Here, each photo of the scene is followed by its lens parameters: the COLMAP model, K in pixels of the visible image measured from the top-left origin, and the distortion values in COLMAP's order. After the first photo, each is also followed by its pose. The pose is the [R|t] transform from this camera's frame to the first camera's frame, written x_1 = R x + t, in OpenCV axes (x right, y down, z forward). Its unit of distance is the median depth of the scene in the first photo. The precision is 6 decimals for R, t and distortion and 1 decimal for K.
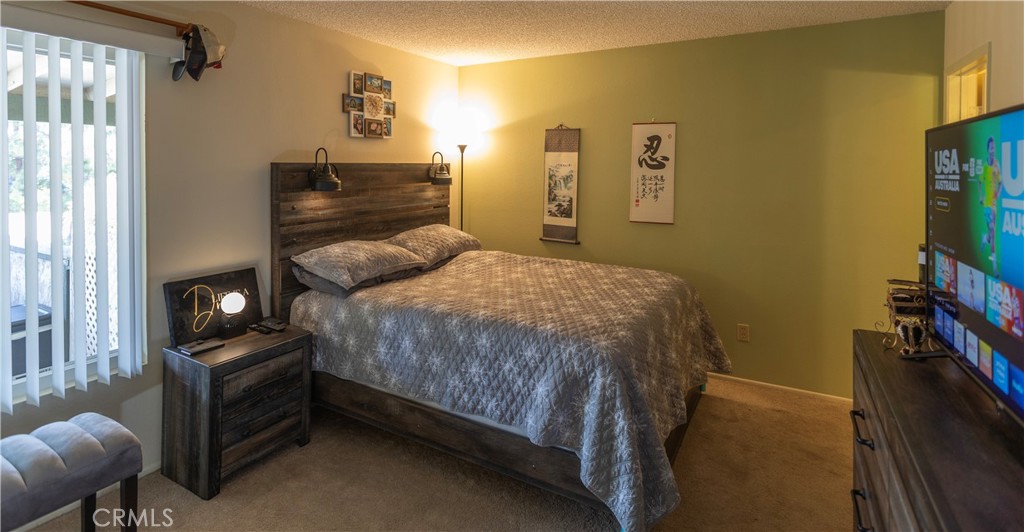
lens RADIAL K [[483.0, 0, 512.0], [0, 483.0, 266.0], [0, 0, 1]] dist [-0.000135, -0.000053]
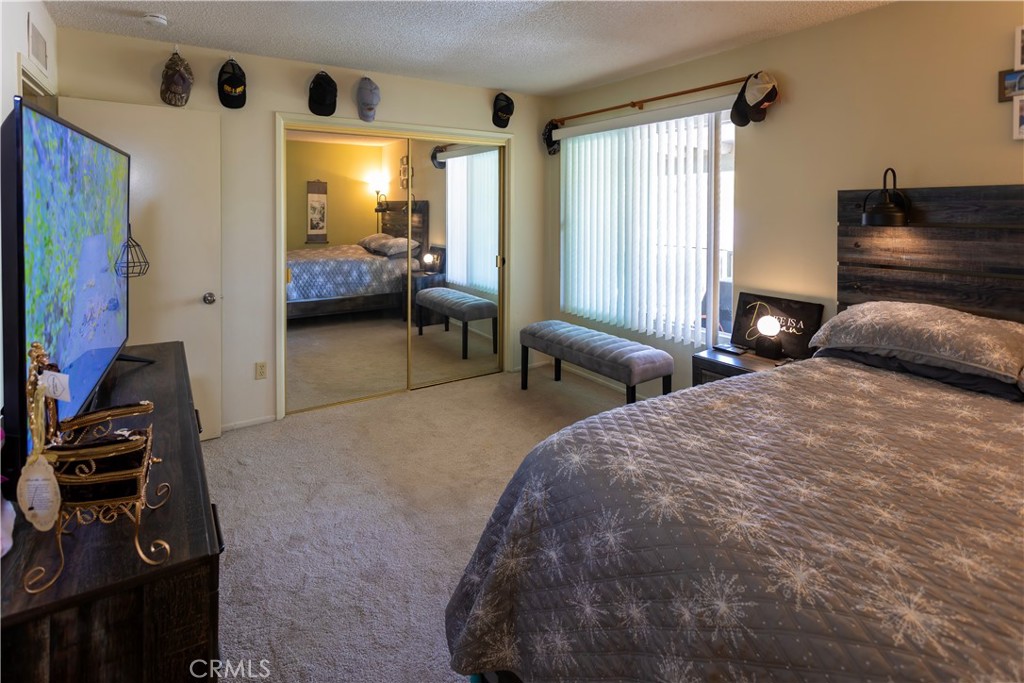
lens RADIAL K [[527.8, 0, 528.7], [0, 527.8, 318.4], [0, 0, 1]] dist [0.001415, -0.000250]
pose [[-0.431609, 0.192261, -0.881334, 0.594076], [-0.168146, 0.942752, 0.288003, -0.163869], [0.886251, 0.272497, -0.374572, 0.856006]]
